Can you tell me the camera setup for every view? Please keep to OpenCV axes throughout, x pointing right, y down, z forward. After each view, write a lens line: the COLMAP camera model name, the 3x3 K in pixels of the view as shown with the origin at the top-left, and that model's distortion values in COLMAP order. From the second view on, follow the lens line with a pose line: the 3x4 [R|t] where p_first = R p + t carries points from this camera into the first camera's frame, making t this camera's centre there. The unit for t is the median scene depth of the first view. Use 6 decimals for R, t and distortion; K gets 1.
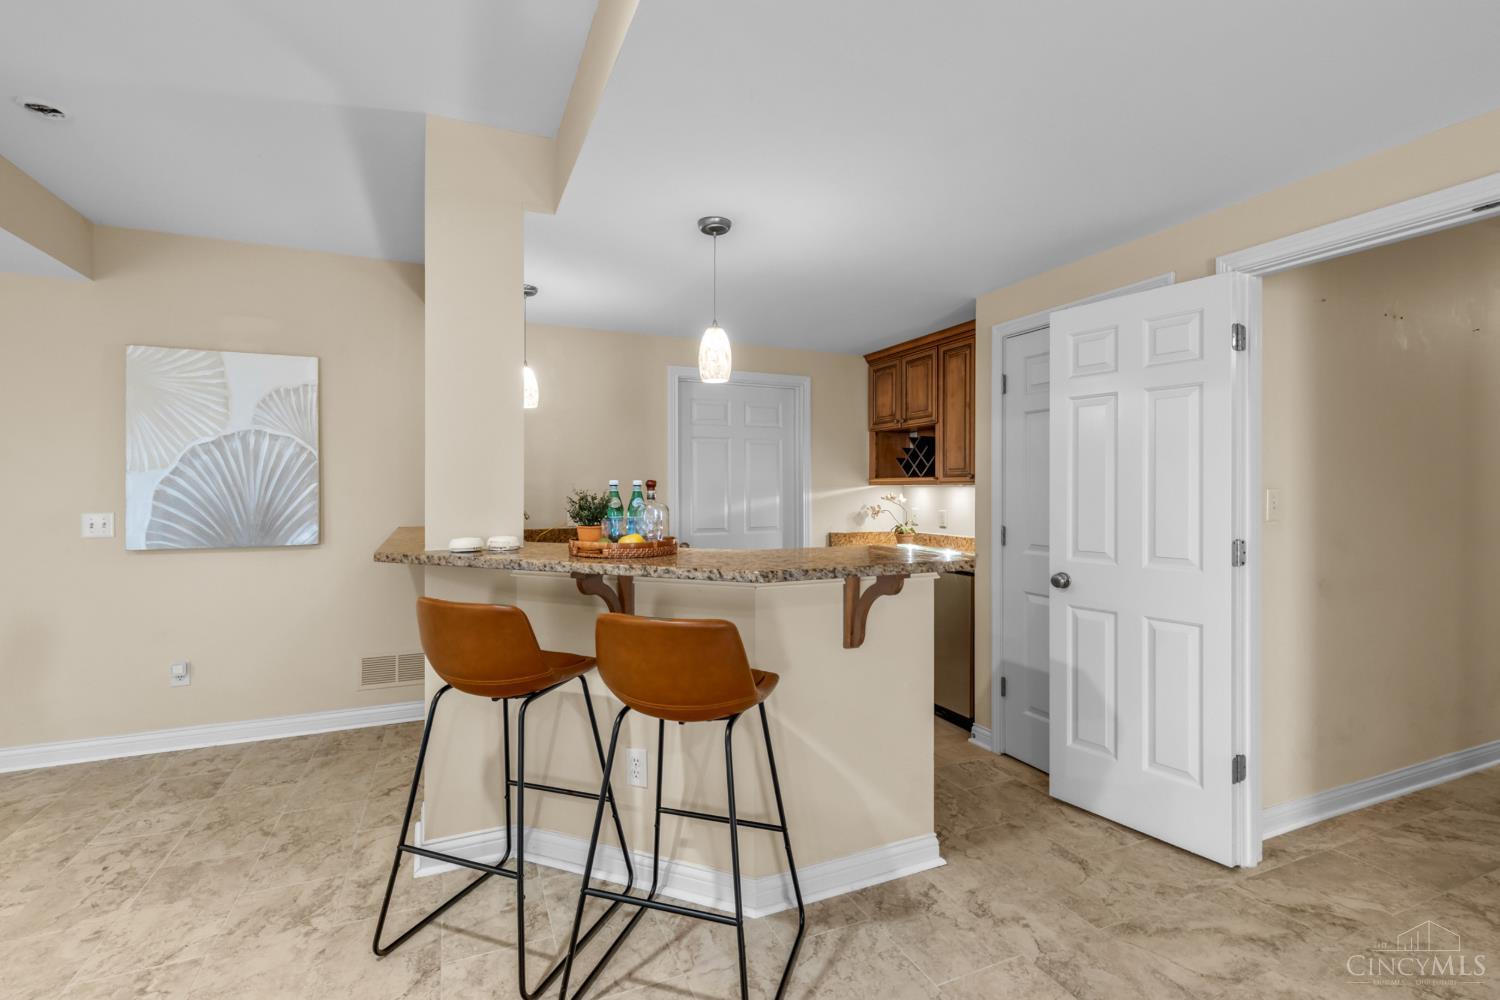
lens RADIAL K [[669.2, 0, 739.7], [0, 669.2, 491.1], [0, 0, 1]] dist [0.004935, -0.000560]
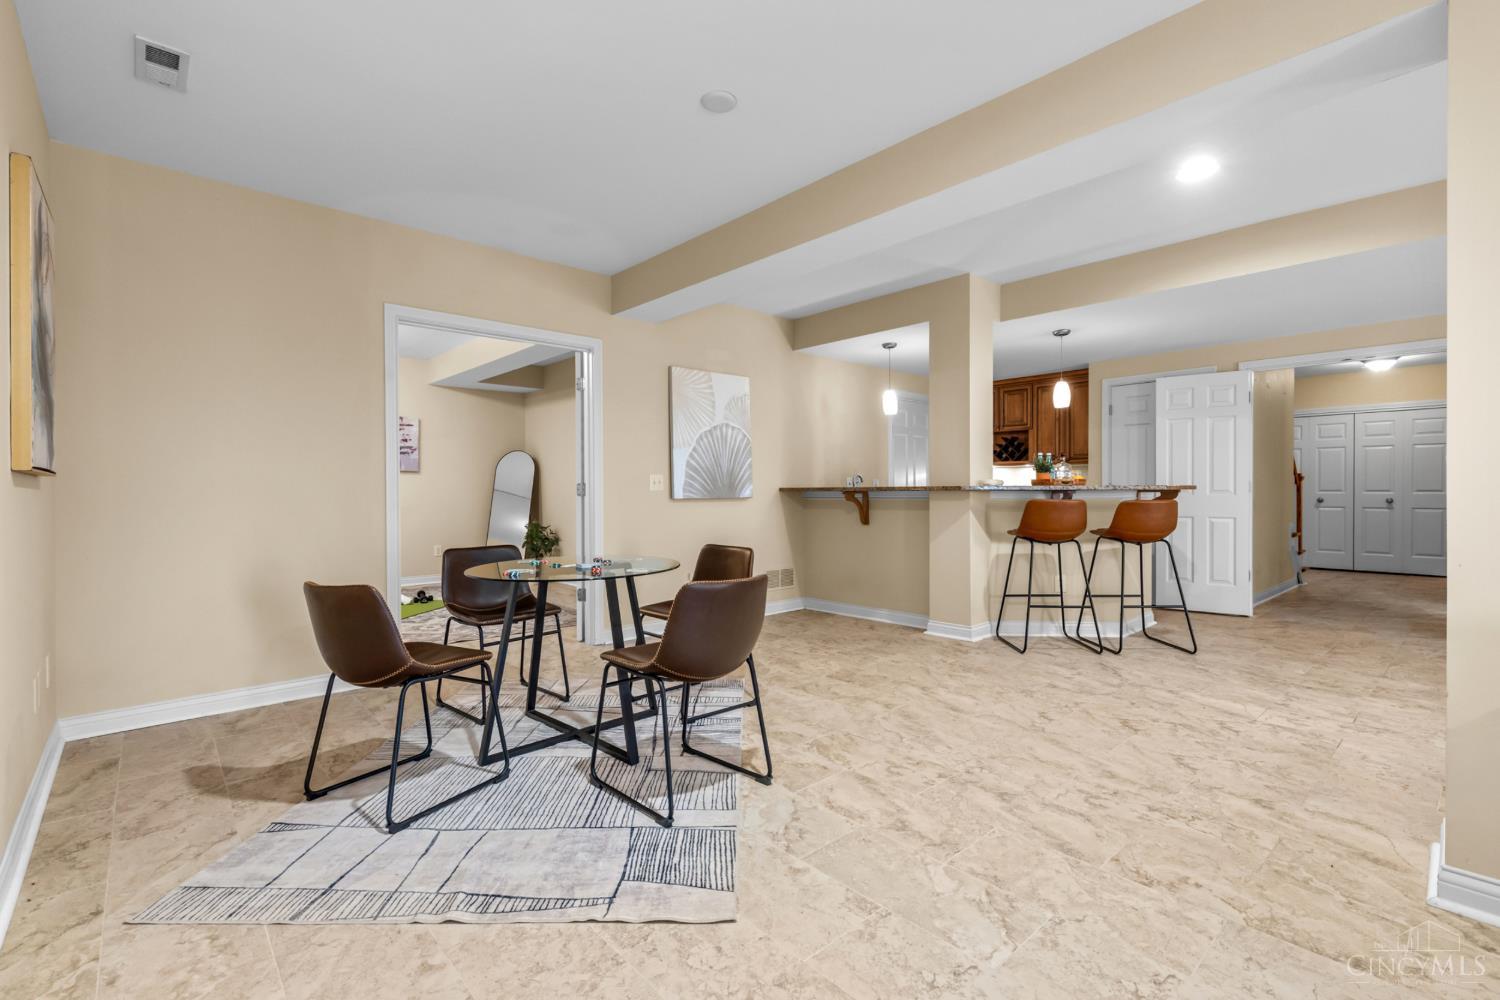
lens RADIAL K [[669.2, 0, 741.7], [0, 669.2, 498.8], [0, 0, 1]] dist [0.004935, -0.000560]
pose [[0.950025, -0.007490, 0.312085, -1.150766], [0.004227, 0.999929, 0.011131, 0.065433], [-0.312146, -0.009255, 0.949989, -0.476556]]
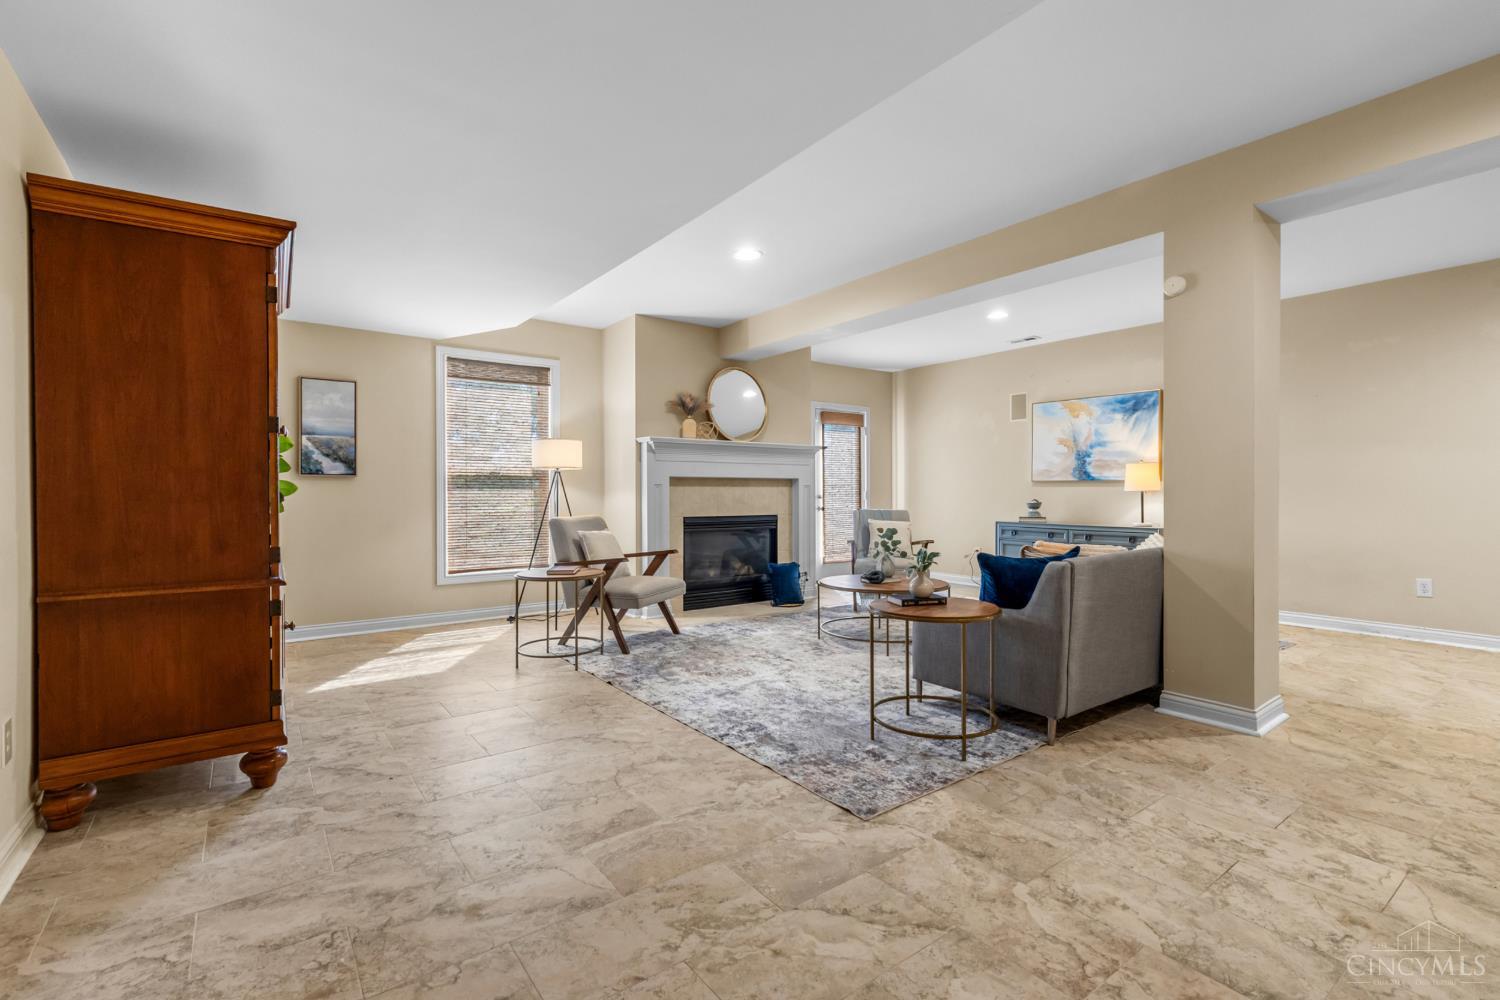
lens RADIAL K [[669.2, 0, 741.6], [0, 669.2, 493.3], [0, 0, 1]] dist [0.004935, -0.000560]
pose [[-0.975752, 0.001407, -0.218875, 0.375050], [0.000146, 0.999983, 0.005778, 0.065764], [0.218880, 0.005606, -0.975736, 0.537475]]
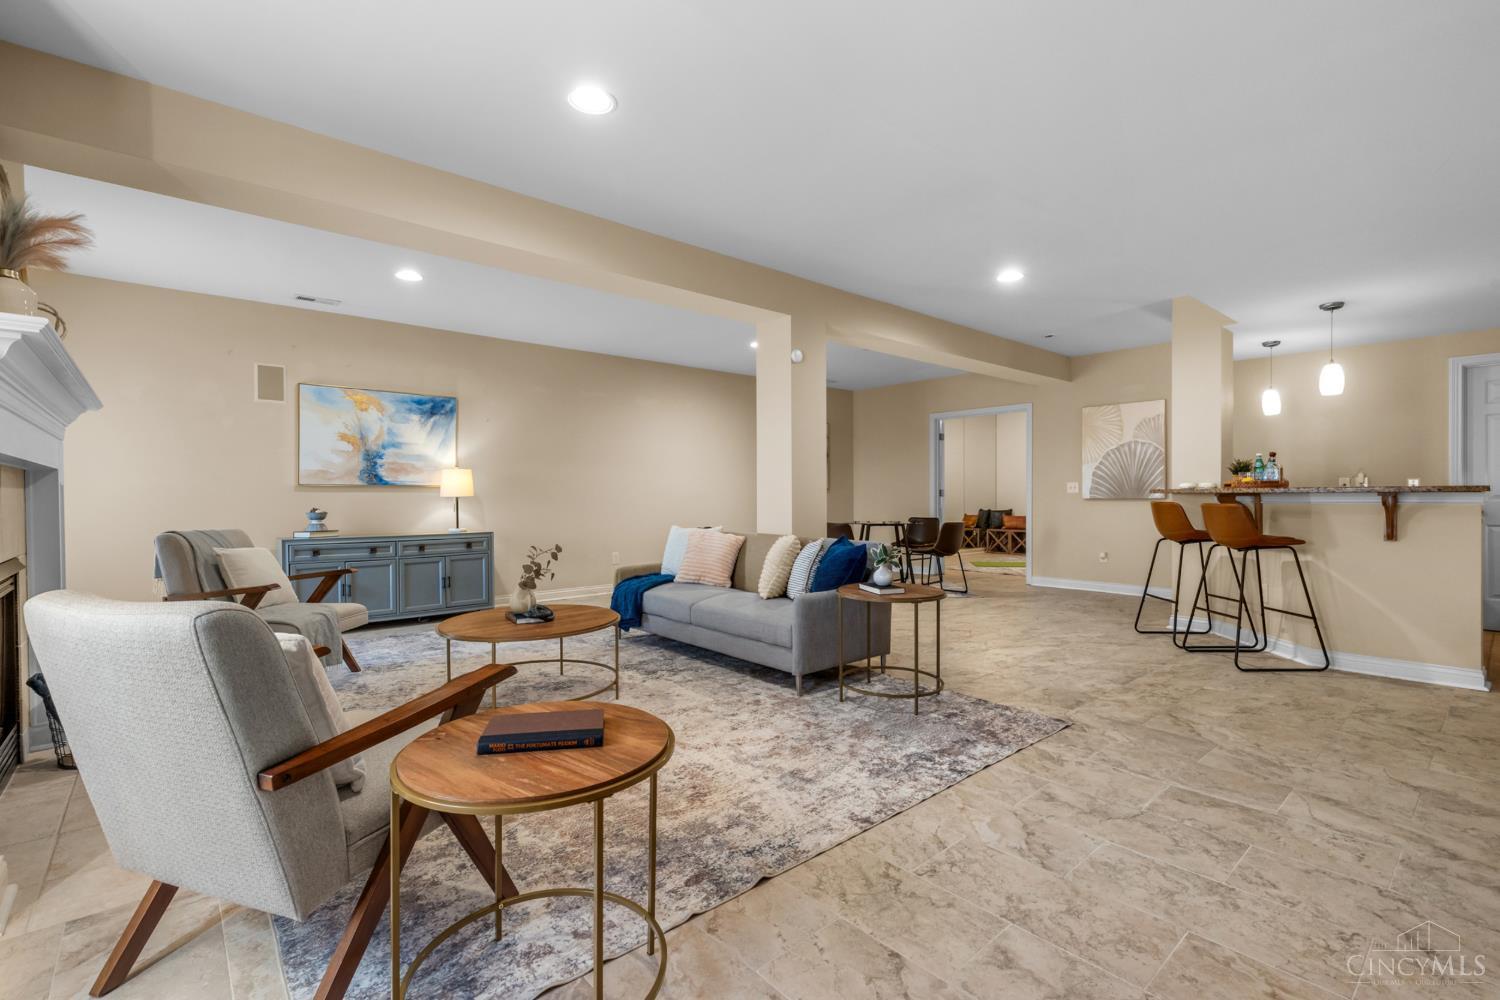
lens RADIAL K [[669.2, 0, 736.3], [0, 669.2, 496.5], [0, 0, 1]] dist [0.004935, -0.000560]
pose [[0.287980, 0.000550, -0.957636, 0.844976], [0.002556, 0.999996, 0.001343, 0.069137], [0.957633, -0.002835, 0.287978, -0.710594]]
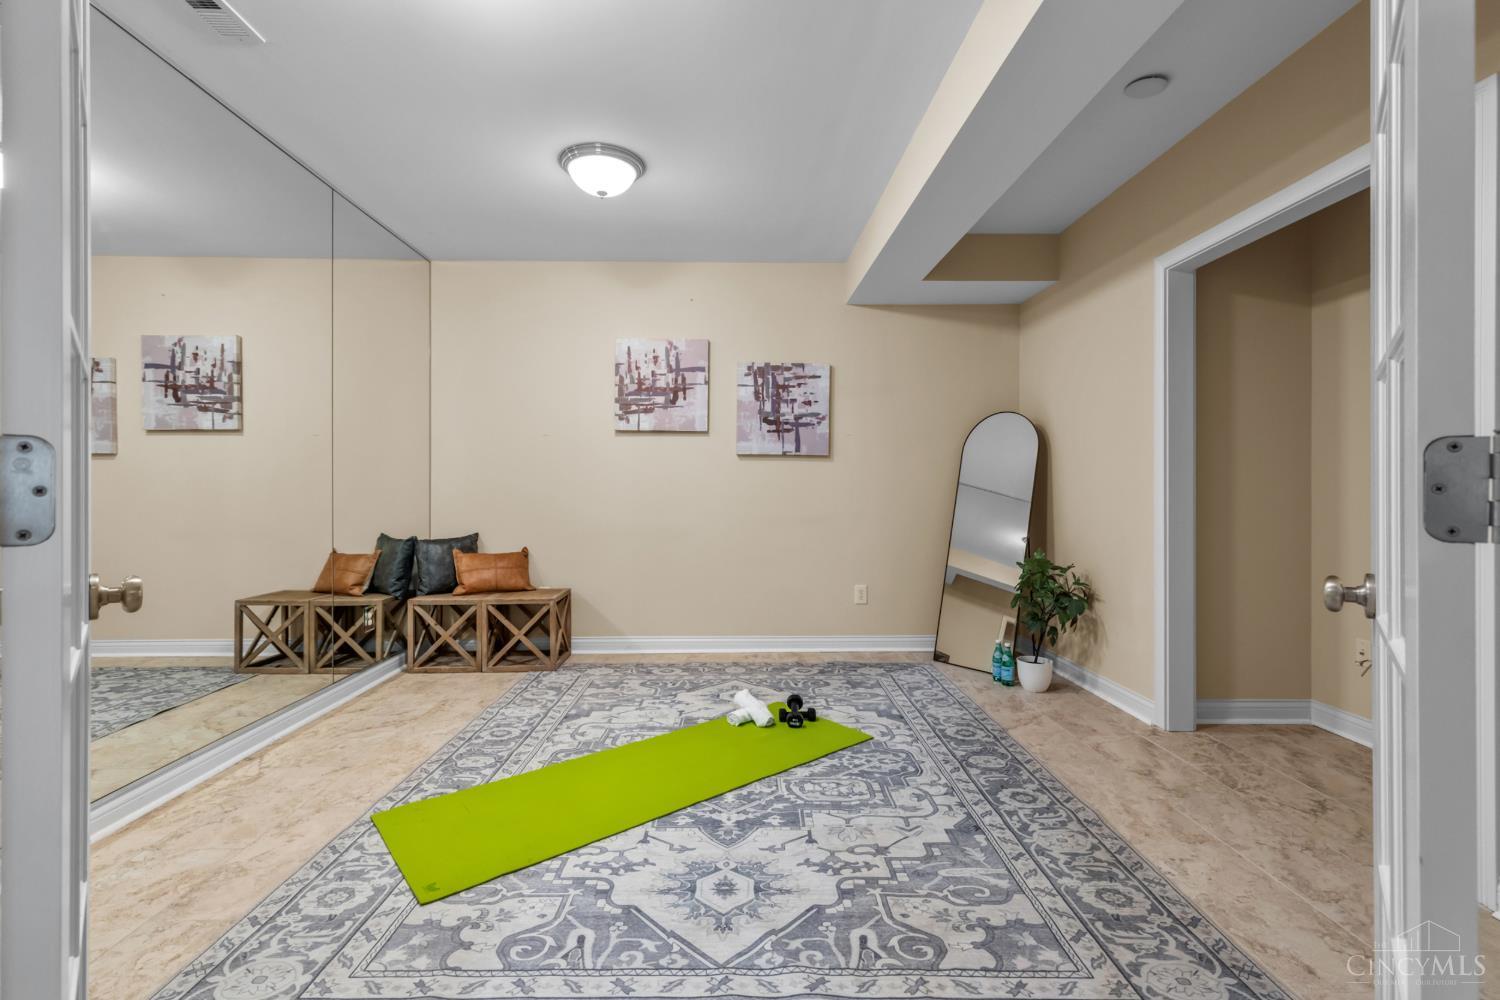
lens RADIAL K [[669.2, 0, 739.4], [0, 669.2, 488.5], [0, 0, 1]] dist [0.004935, -0.000560]
pose [[0.921657, -0.003279, -0.387991, -1.134689], [0.002322, 0.999993, -0.002935, 0.062084], [0.387998, 0.001804, 0.921658, 0.695486]]
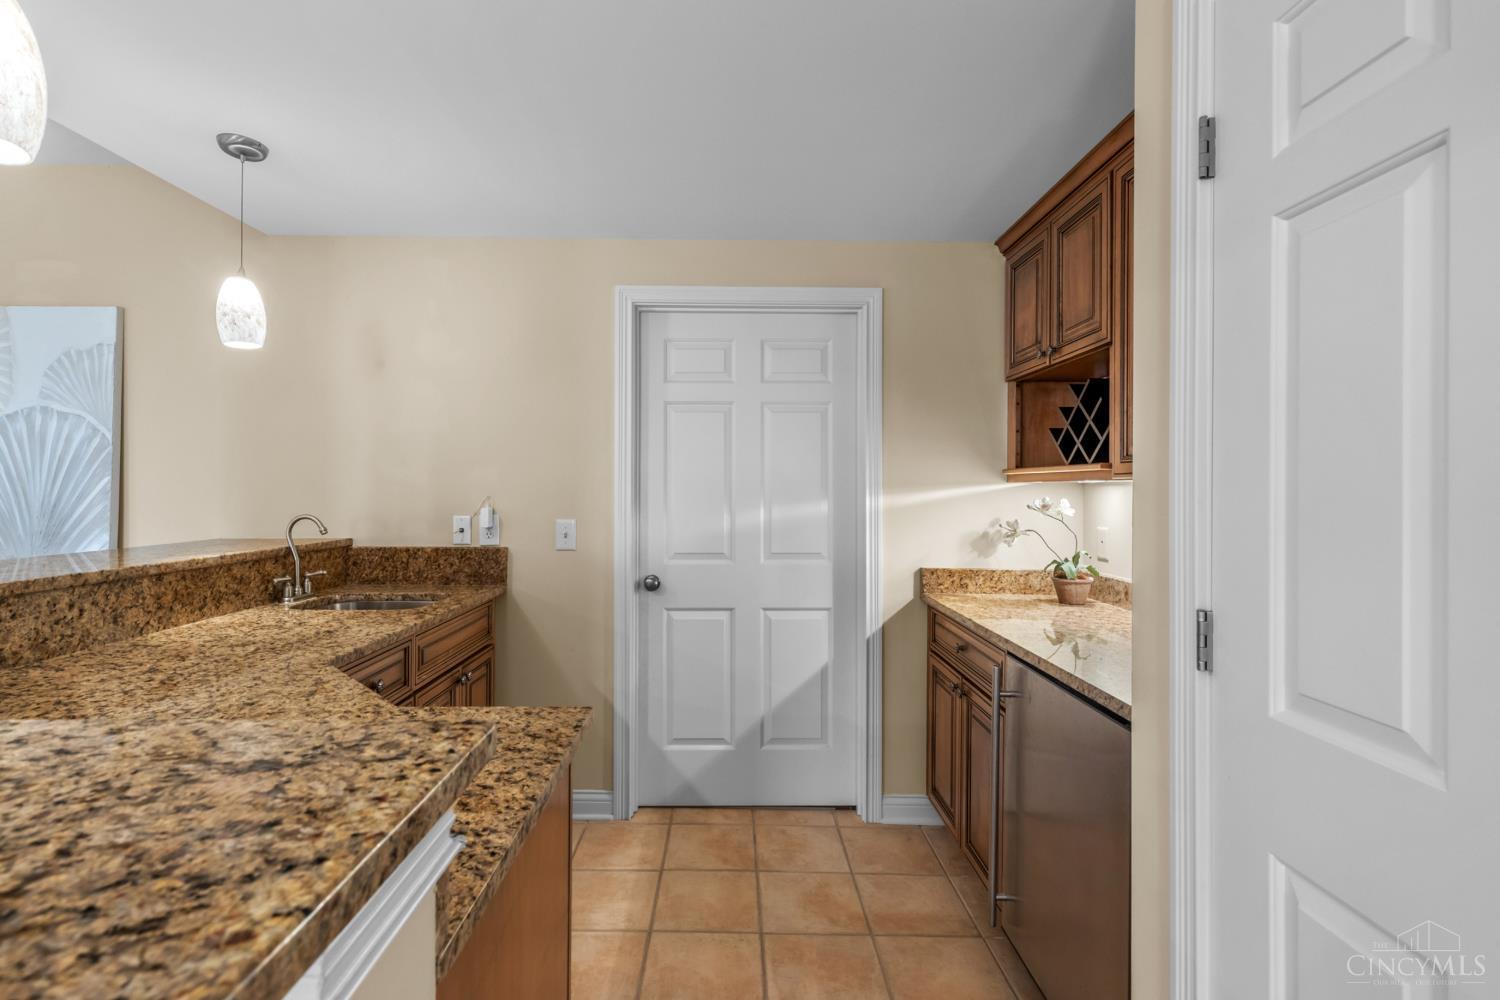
lens RADIAL K [[669.2, 0, 748.1], [0, 669.2, 491.9], [0, 0, 1]] dist [0.004935, -0.000560]
pose [[0.918957, 0.006594, -0.394304, 0.306465], [-0.006222, 0.999978, 0.002222, -0.001434], [0.394310, 0.000411, 0.918978, 0.605661]]
